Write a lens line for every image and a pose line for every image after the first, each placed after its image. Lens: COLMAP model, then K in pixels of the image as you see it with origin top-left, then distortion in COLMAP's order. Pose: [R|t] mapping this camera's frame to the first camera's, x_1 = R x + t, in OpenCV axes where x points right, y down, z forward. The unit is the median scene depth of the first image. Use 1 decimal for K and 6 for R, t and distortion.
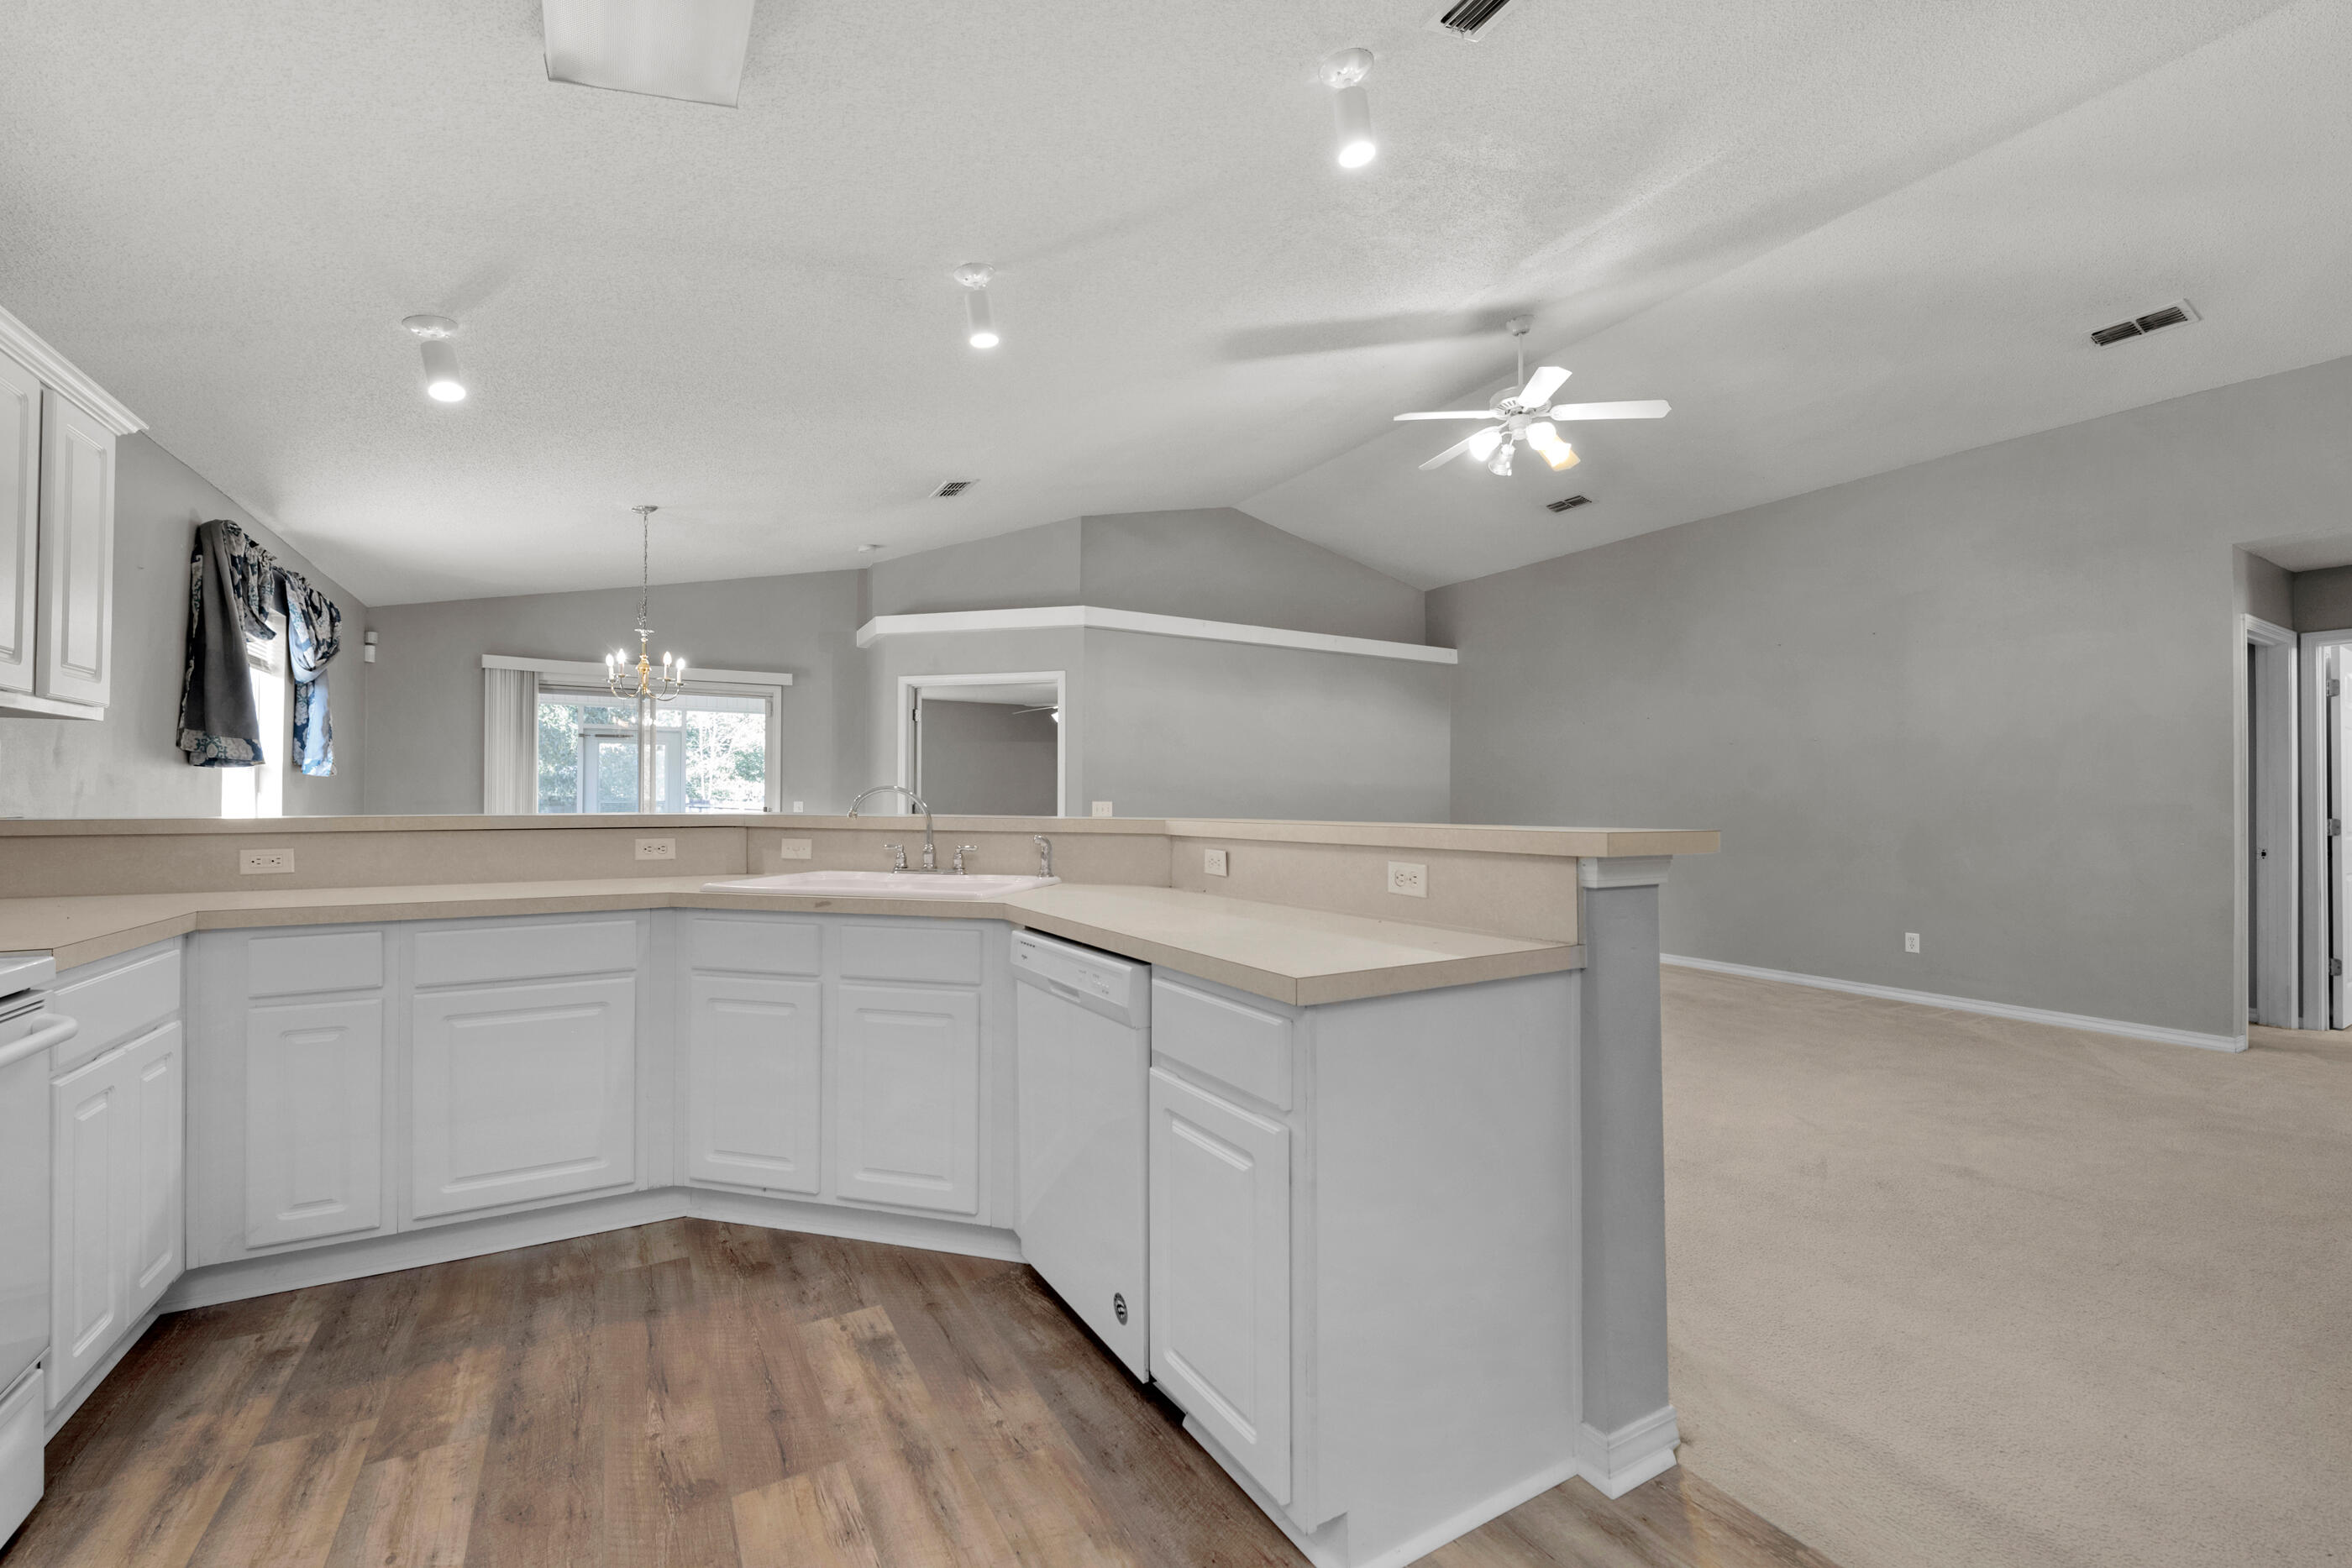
lens RADIAL K [[973.3, 0, 1189.2], [0, 973.3, 791.2], [0, 0, 1]] dist [0.006090, -0.004220]
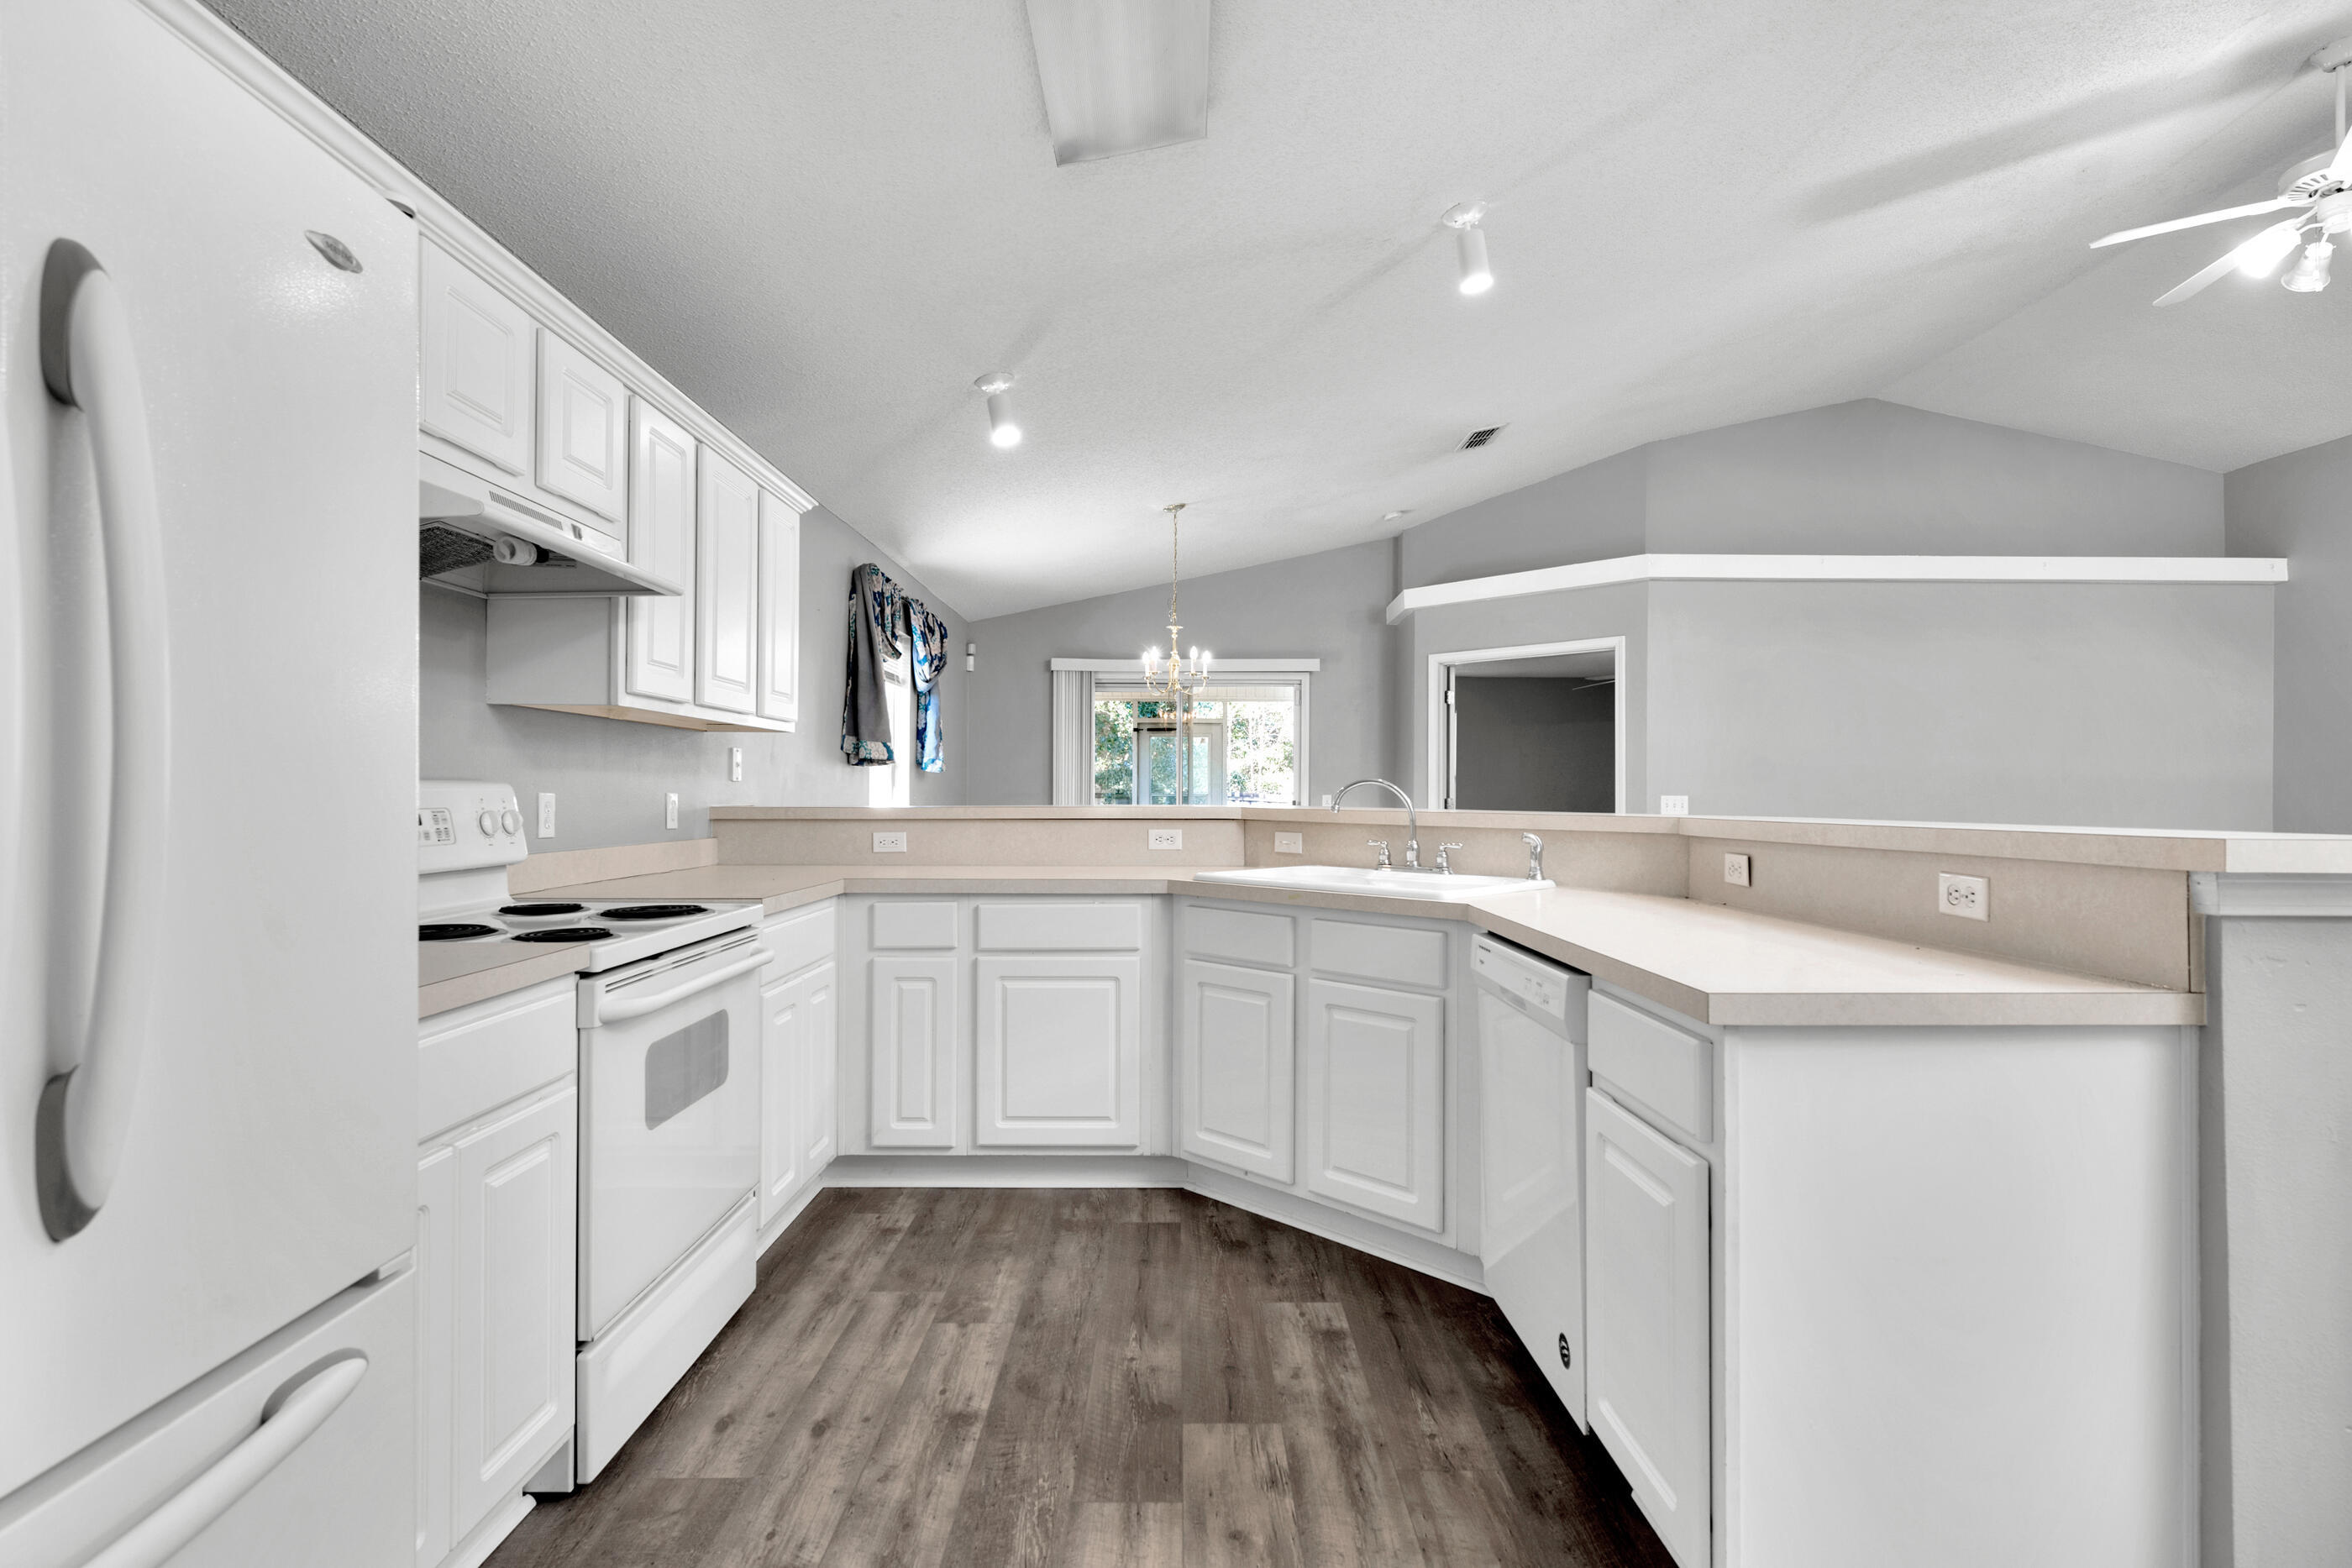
lens RADIAL K [[1143.6, 0, 1181.9], [0, 1143.6, 784.4], [0, 0, 1]] dist [0.034830, -0.020364]
pose [[0.865720, -0.003099, -0.500519, 0.113760], [0.003729, 0.999993, 0.000259, -0.000612], [0.500514, -0.002091, 0.865726, -0.080189]]
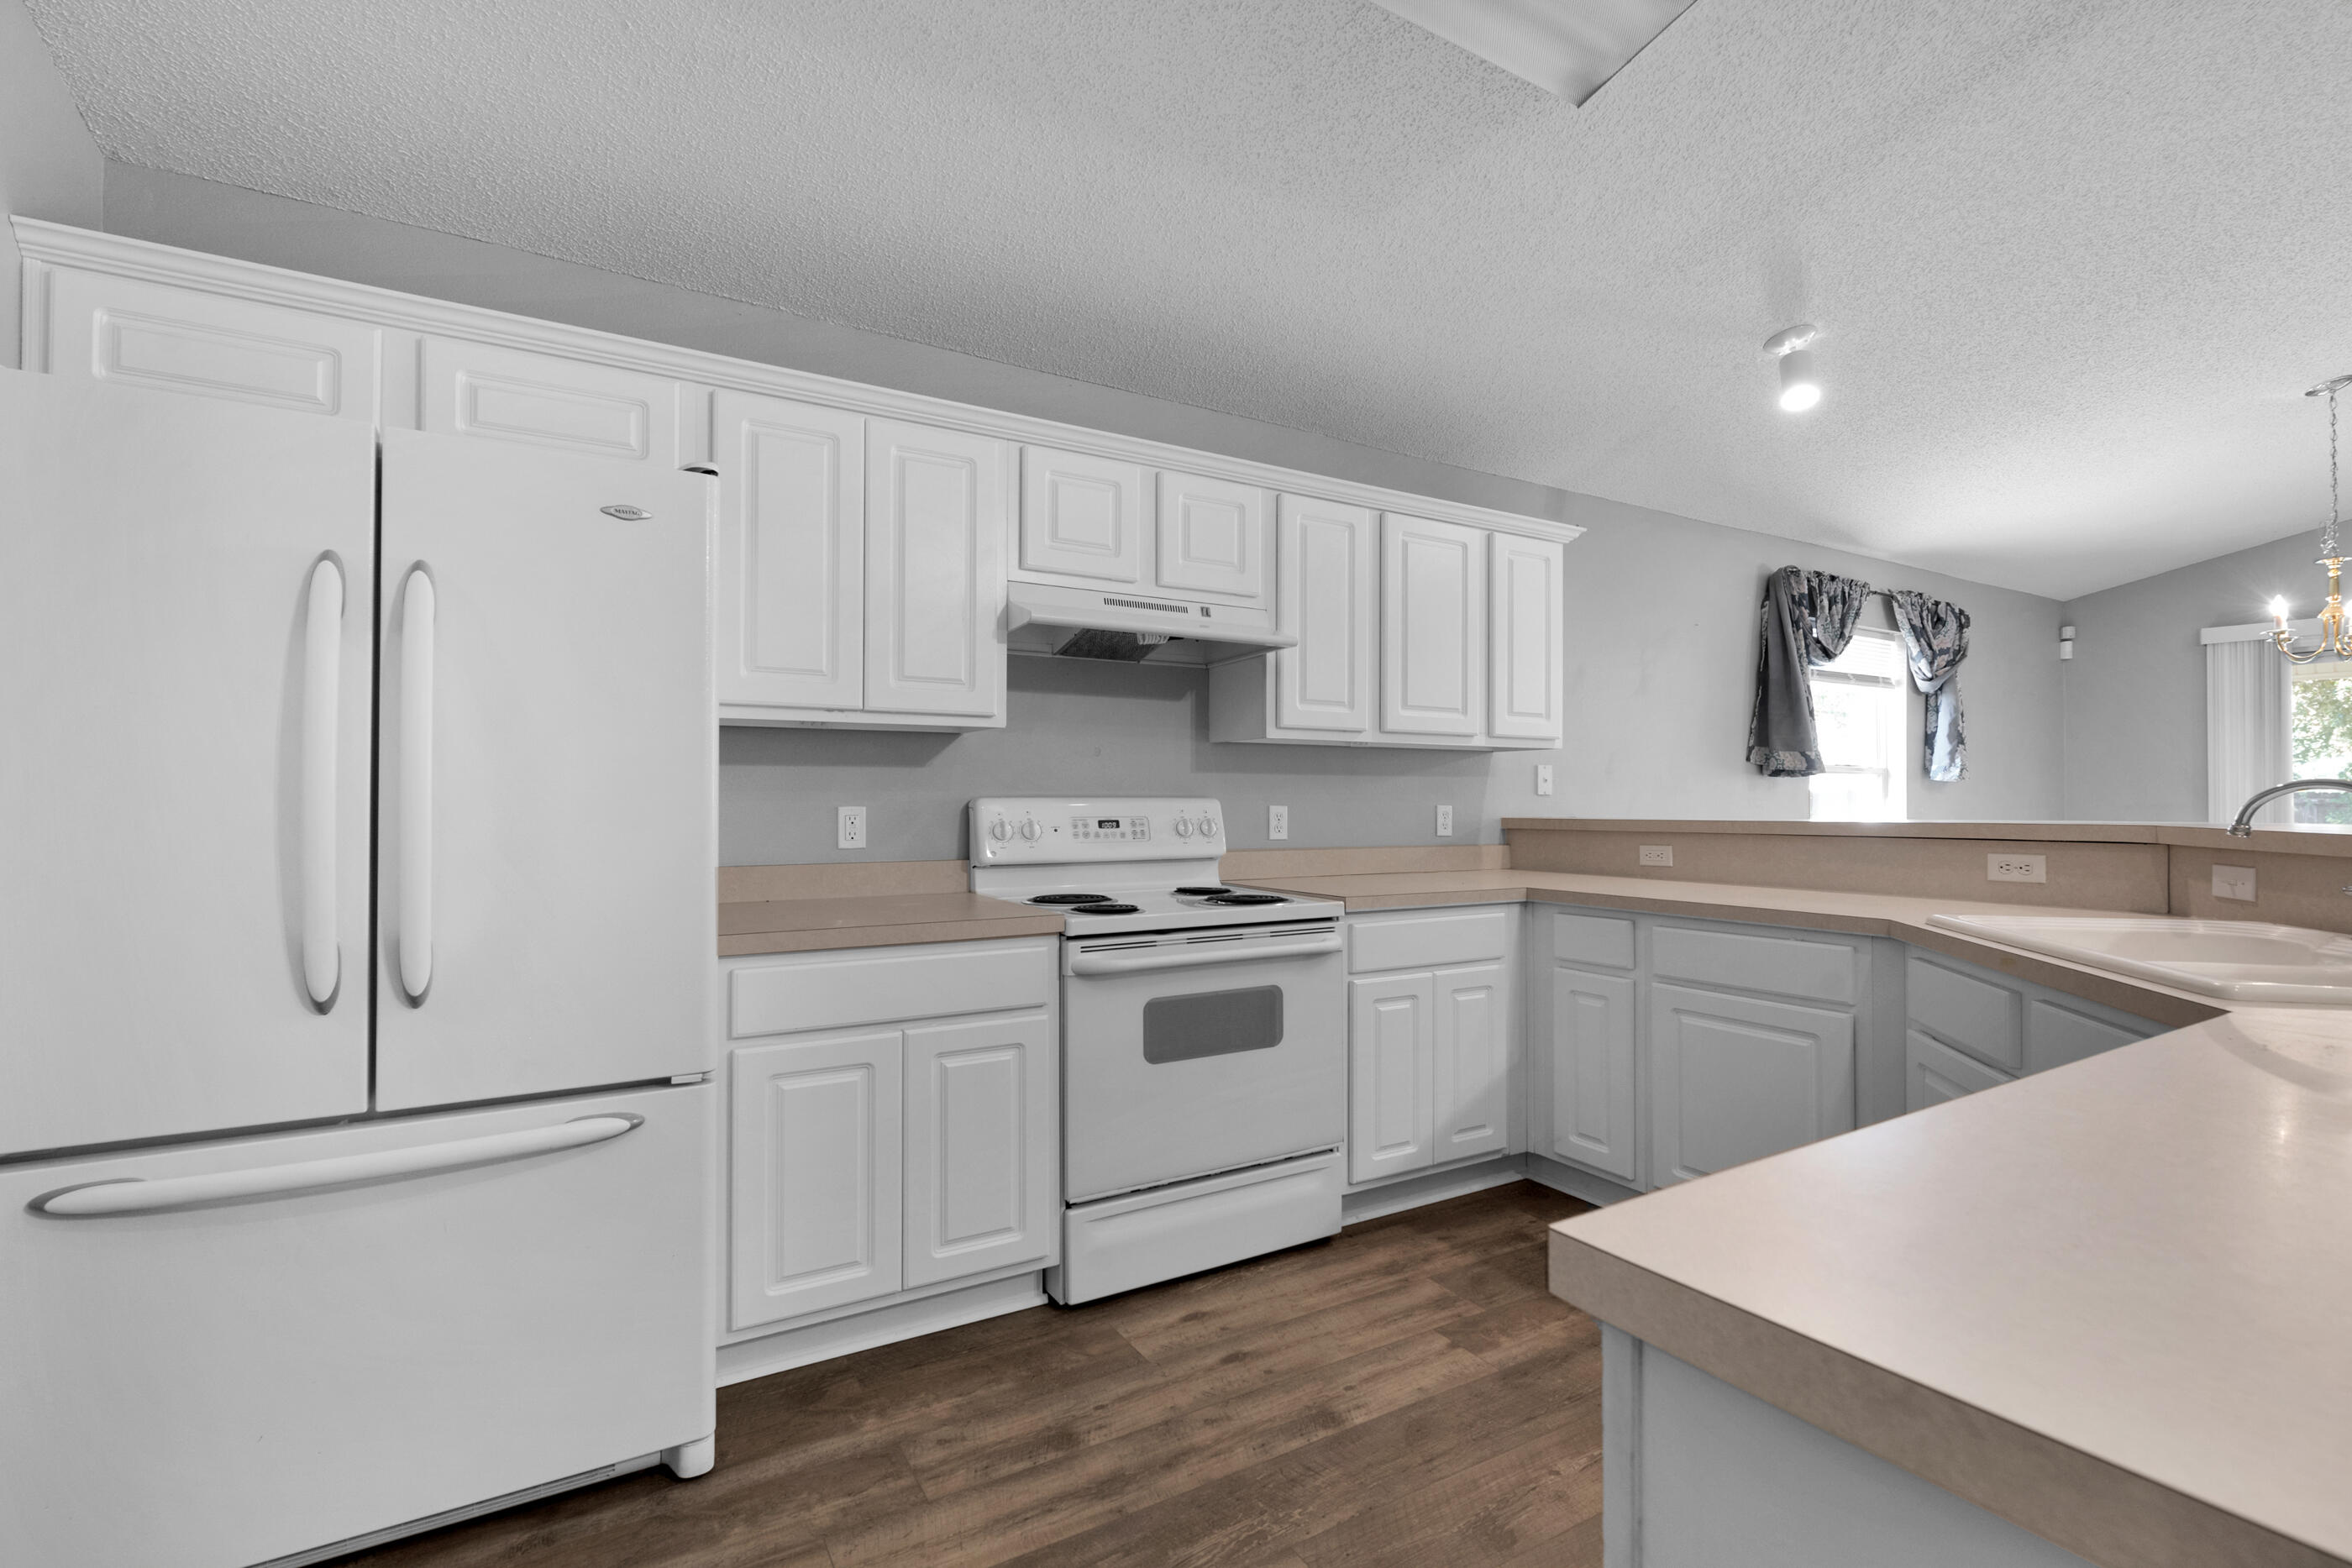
lens RADIAL K [[973.3, 0, 1189.2], [0, 973.3, 791.2], [0, 0, 1]] dist [0.006090, -0.004220]
pose [[0.027422, -0.014913, -0.999513, 0.273674], [0.010469, 0.999838, -0.014631, 0.003585], [0.999569, -0.010063, 0.027574, 0.420613]]
